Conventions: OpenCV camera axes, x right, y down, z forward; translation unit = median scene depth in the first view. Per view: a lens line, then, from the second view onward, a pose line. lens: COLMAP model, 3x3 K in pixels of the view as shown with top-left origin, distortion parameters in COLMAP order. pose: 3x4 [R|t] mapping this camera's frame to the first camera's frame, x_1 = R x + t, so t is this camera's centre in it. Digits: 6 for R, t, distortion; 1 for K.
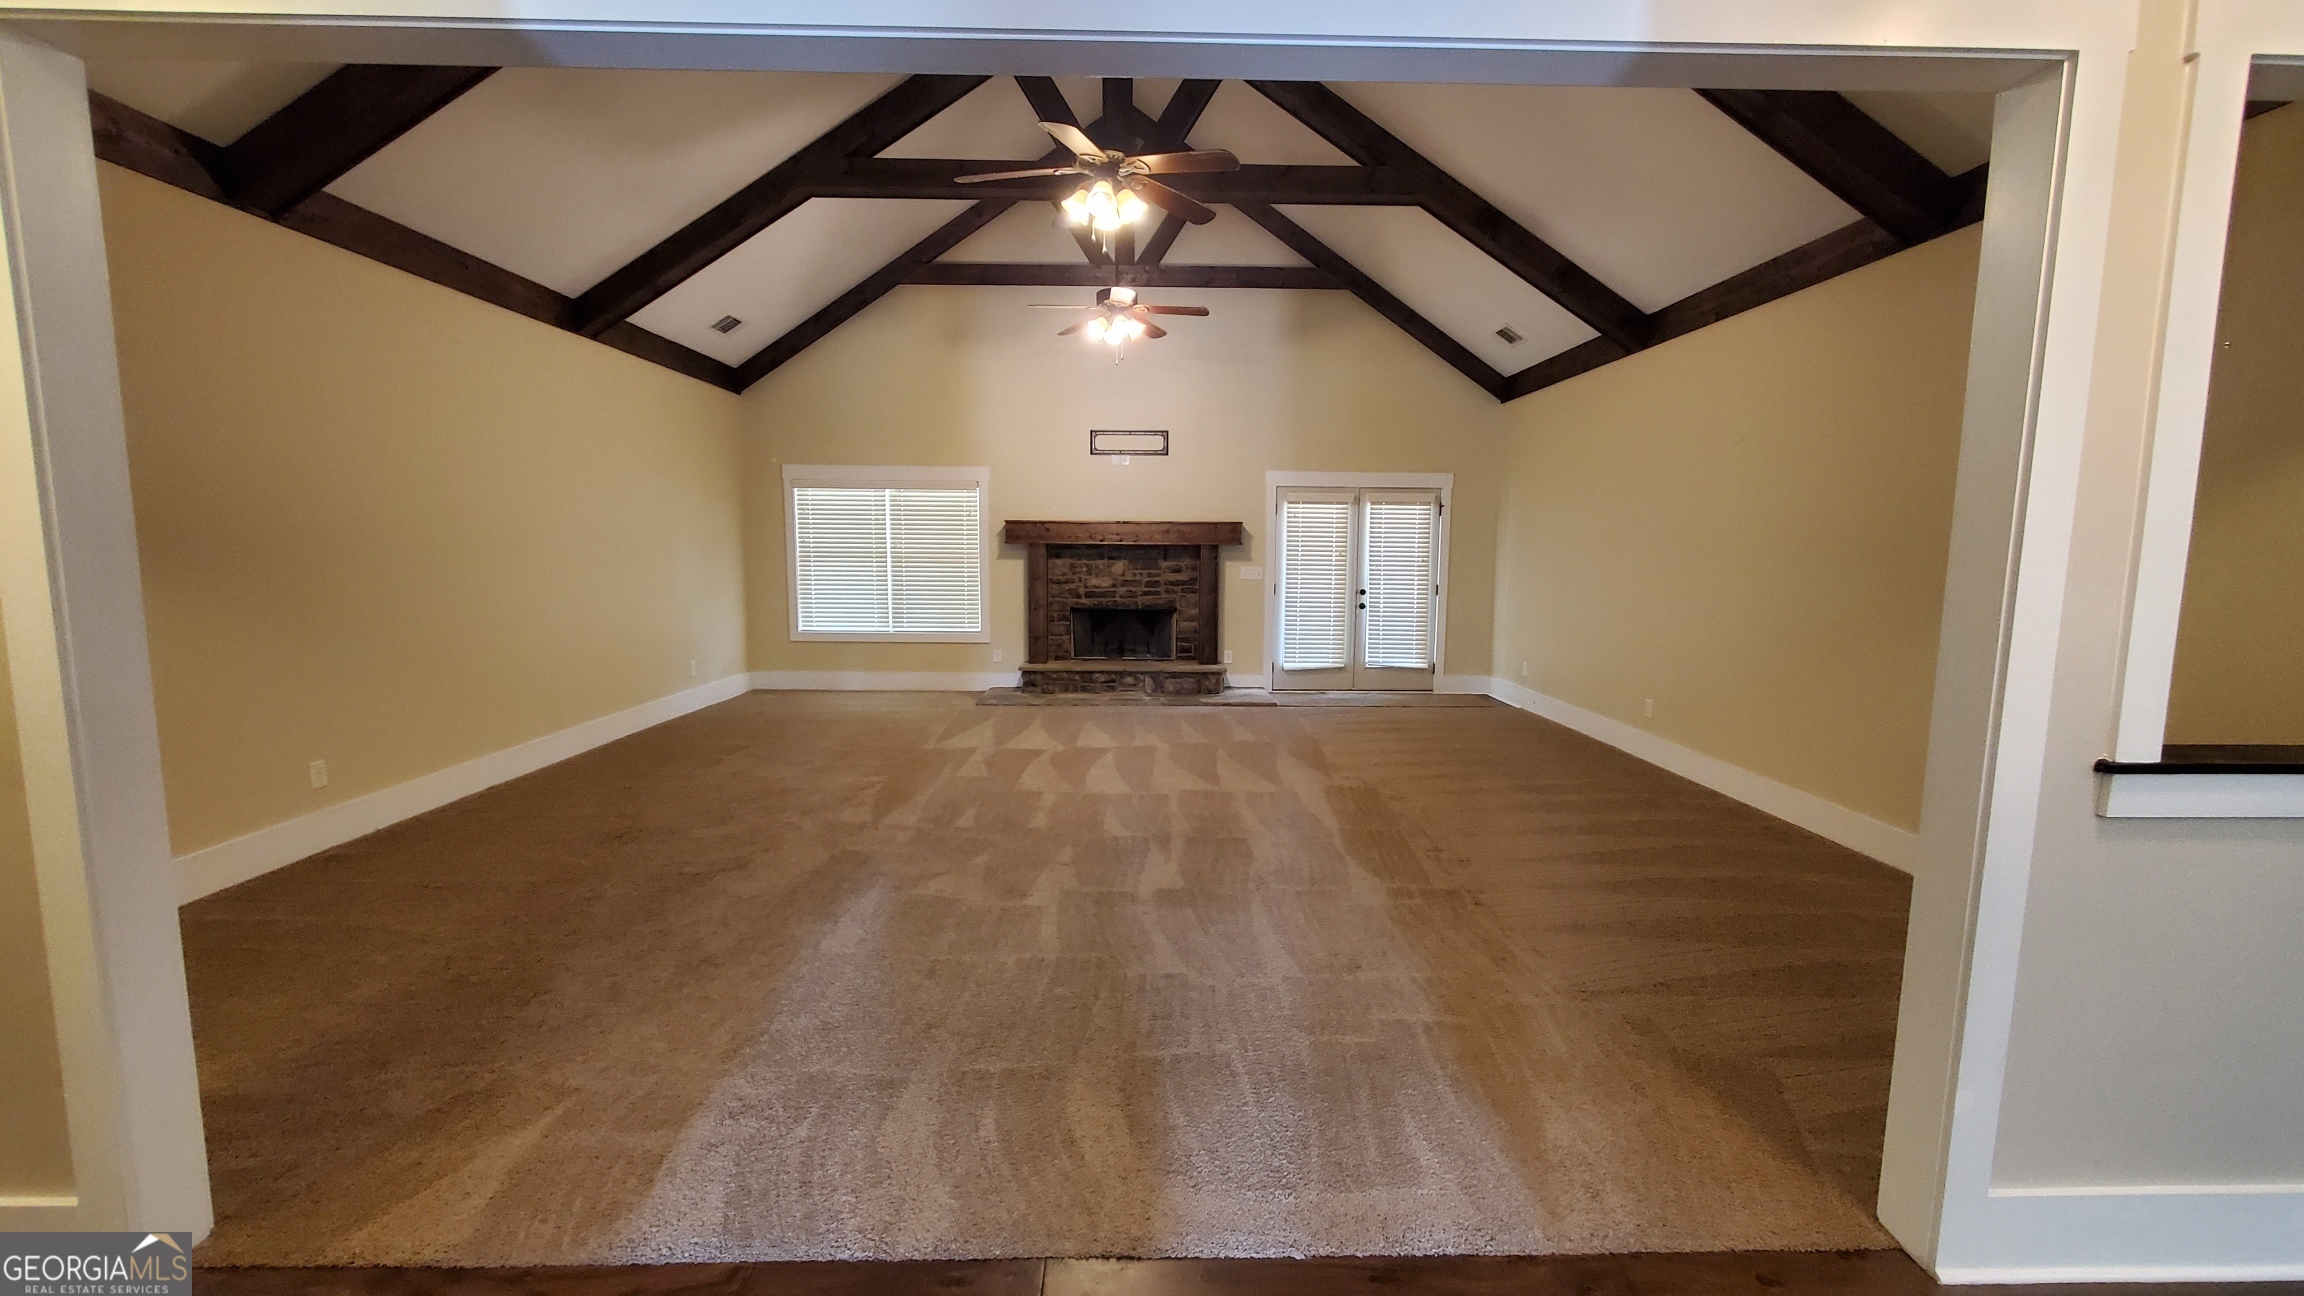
lens RADIAL K [[928.5, 0, 1160.9], [0, 928.5, 645.6], [0, 0, 1]] dist [0.000787, -0.000280]
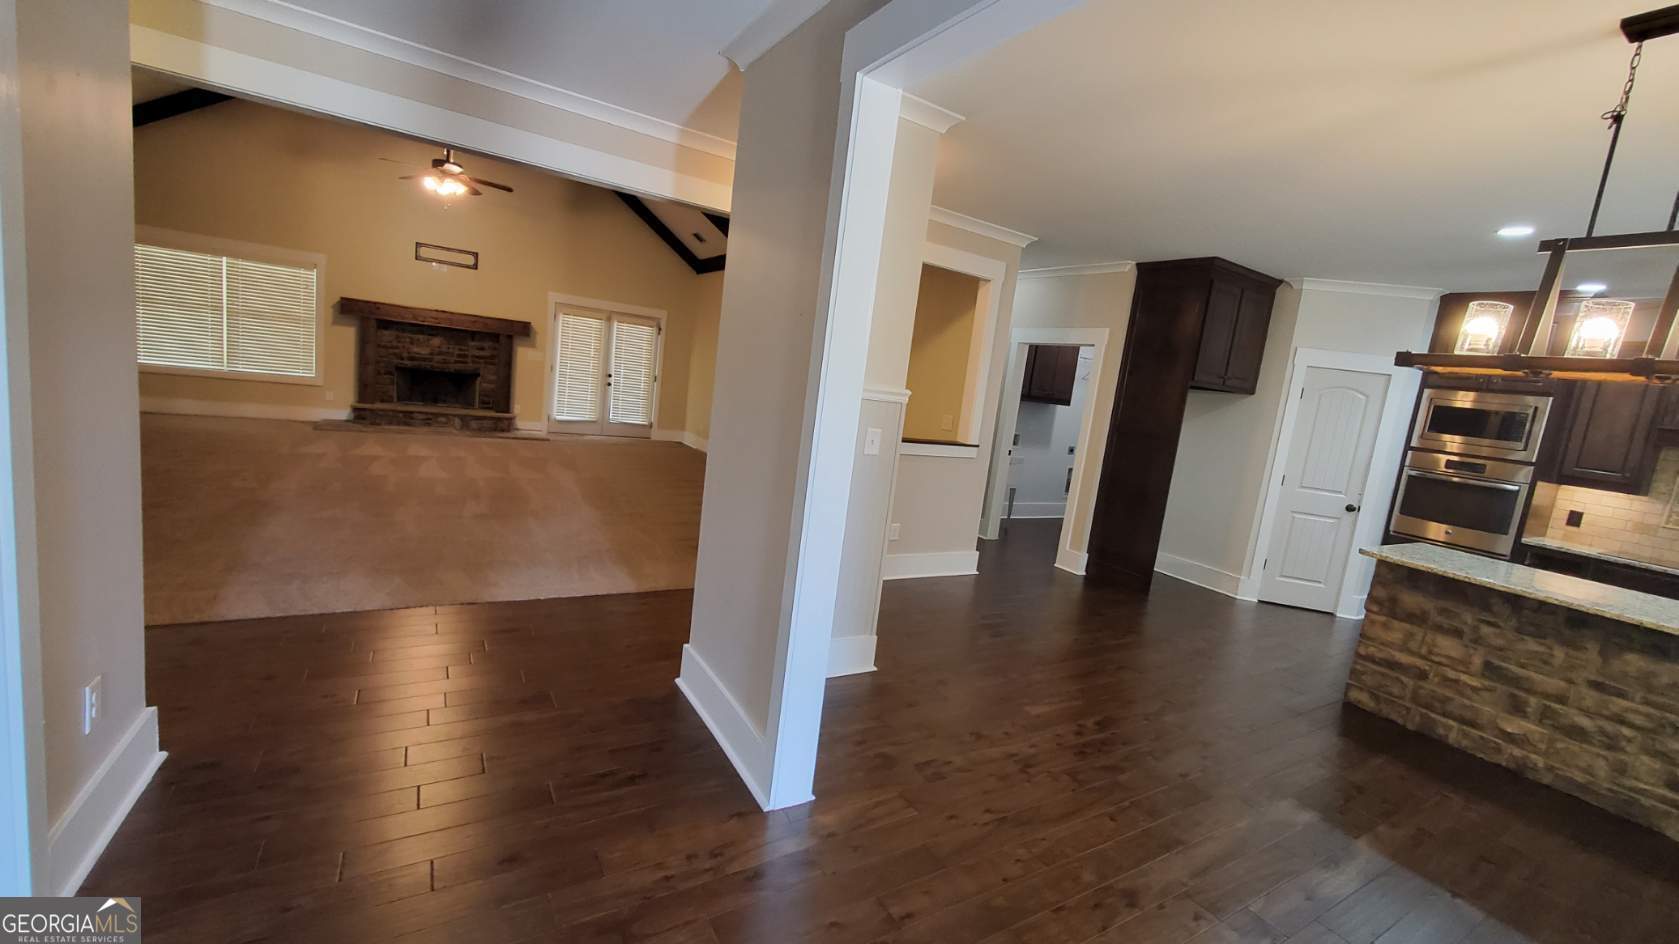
lens RADIAL K [[676.6, 0, 845.4], [0, 676.6, 468.7], [0, 0, 1]] dist [0.000787, -0.000280]
pose [[0.862427, 0.029776, 0.505304, -0.022324], [-0.060922, 0.997118, 0.045222, 0.026959], [-0.502501, -0.069785, 0.861756, -0.249053]]
